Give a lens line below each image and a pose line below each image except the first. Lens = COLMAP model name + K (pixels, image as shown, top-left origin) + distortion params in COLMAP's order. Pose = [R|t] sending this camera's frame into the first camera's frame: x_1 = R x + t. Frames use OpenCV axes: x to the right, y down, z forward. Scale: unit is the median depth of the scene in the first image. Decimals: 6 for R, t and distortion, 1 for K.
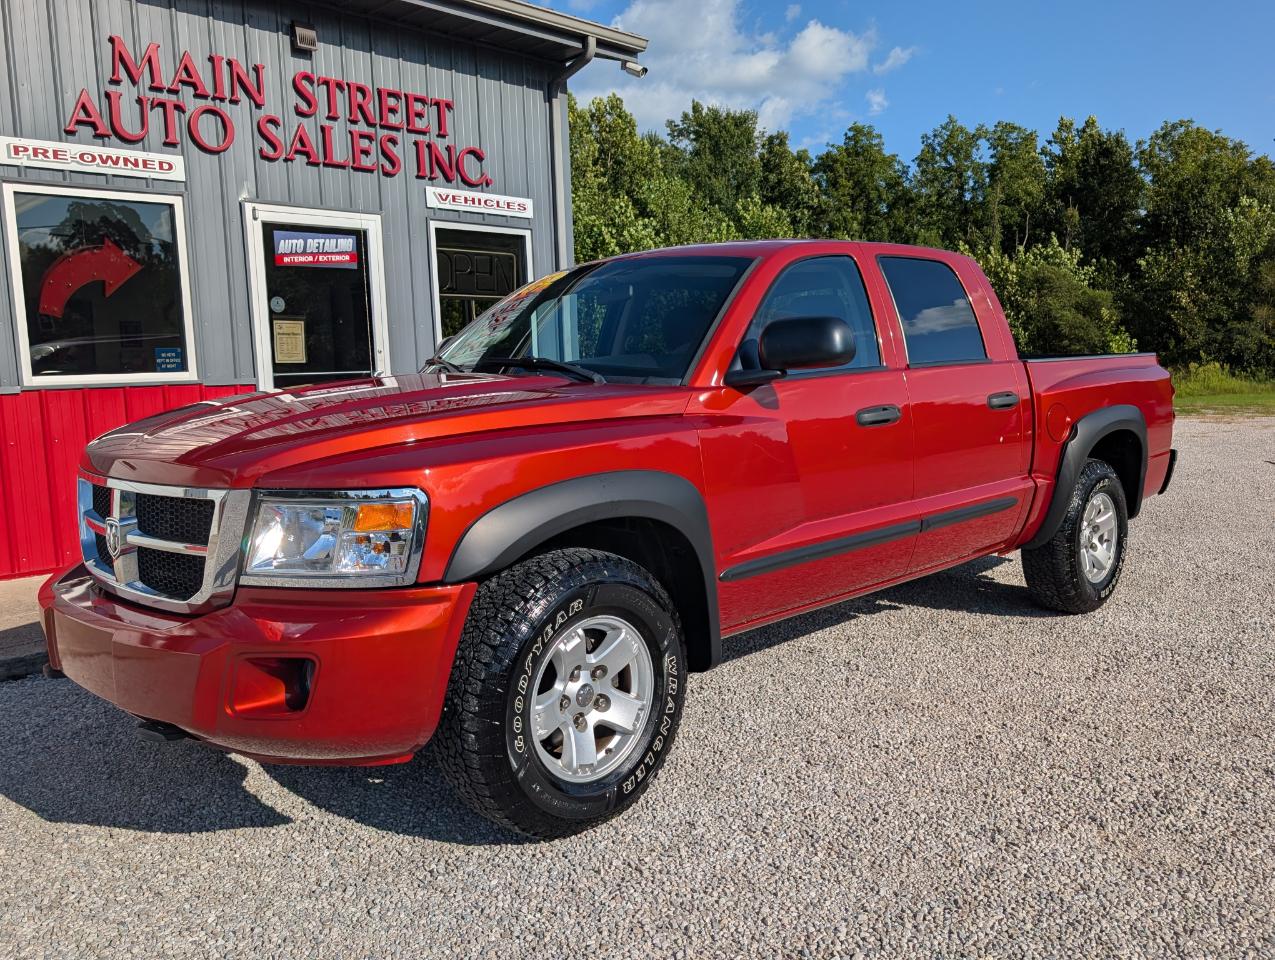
lens RADIAL K [[1039.4, 0, 639.1], [0, 1039.4, 483.2], [0, 0, 1]] dist [0.003364, -0.010553]
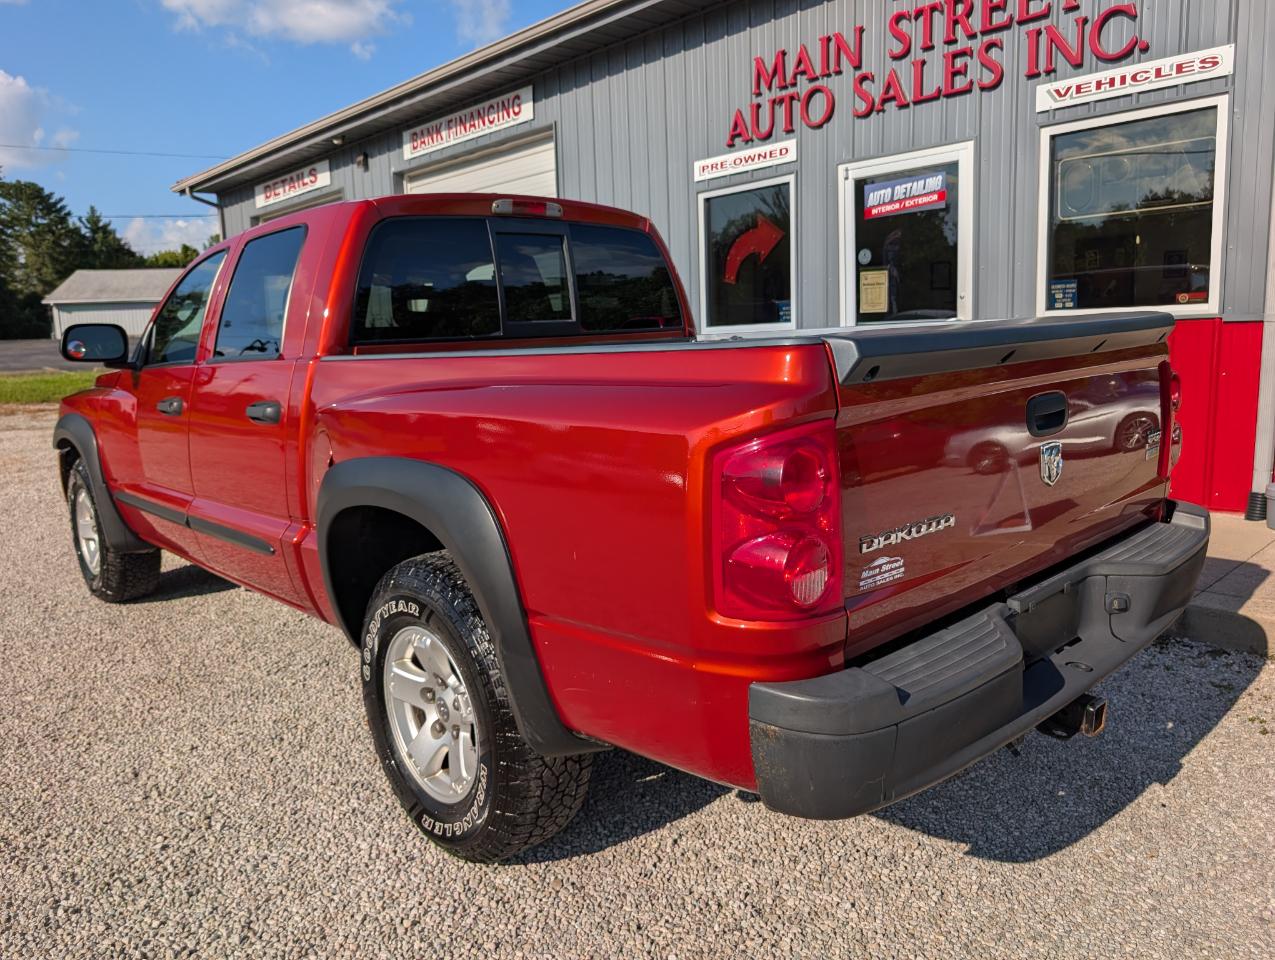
lens RADIAL K [[923.6, 0, 635.7], [0, 923.6, 478.9], [0, 0, 1]] dist [0.022715, -0.028705]
pose [[-0.029030, 0.184776, -0.982352, 0.615744], [-0.070020, 0.979976, 0.186399, -0.107462], [0.997123, 0.074195, -0.015511, 0.783553]]
